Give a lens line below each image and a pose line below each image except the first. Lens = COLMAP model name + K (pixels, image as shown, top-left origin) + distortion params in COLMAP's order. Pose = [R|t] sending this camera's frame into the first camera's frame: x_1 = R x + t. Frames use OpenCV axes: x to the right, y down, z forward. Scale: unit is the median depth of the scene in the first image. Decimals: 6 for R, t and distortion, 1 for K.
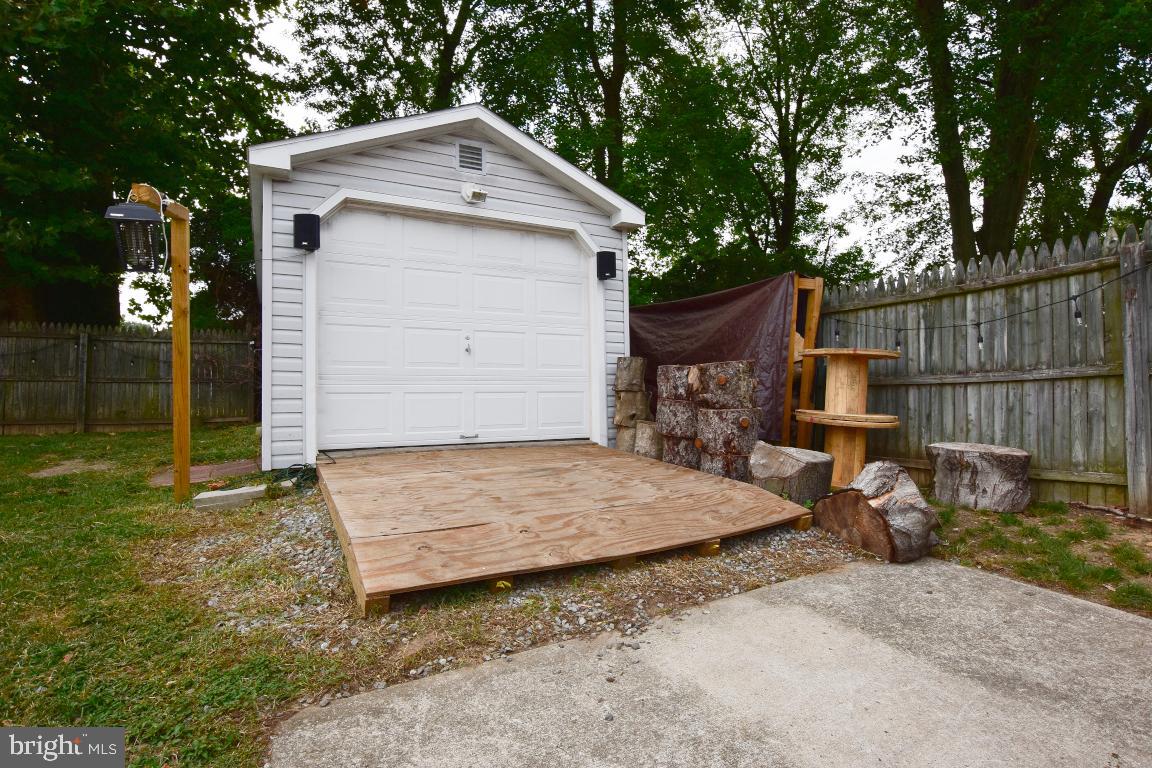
lens RADIAL K [[579.2, 0, 577.0], [0, 579.2, 385.4], [0, 0, 1]] dist [-0.025237, 0.000766]
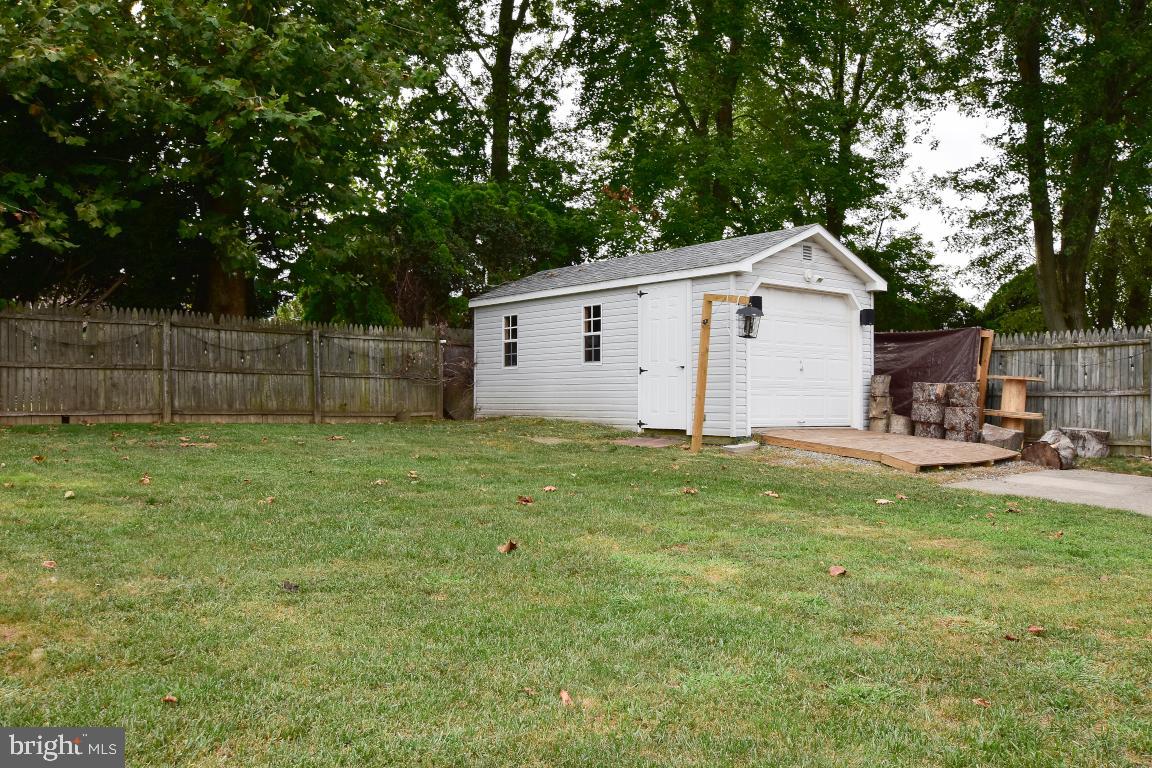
lens RADIAL K [[931.5, 0, 576.0], [0, 931.5, 384.0], [0, 0, 1]] dist [0.010234, 0.005528]
pose [[0.983920, 0.022107, 0.177235, -1.434772], [-0.023074, 0.999728, 0.003402, -0.016395], [-0.177111, -0.007436, 0.984163, -1.670224]]
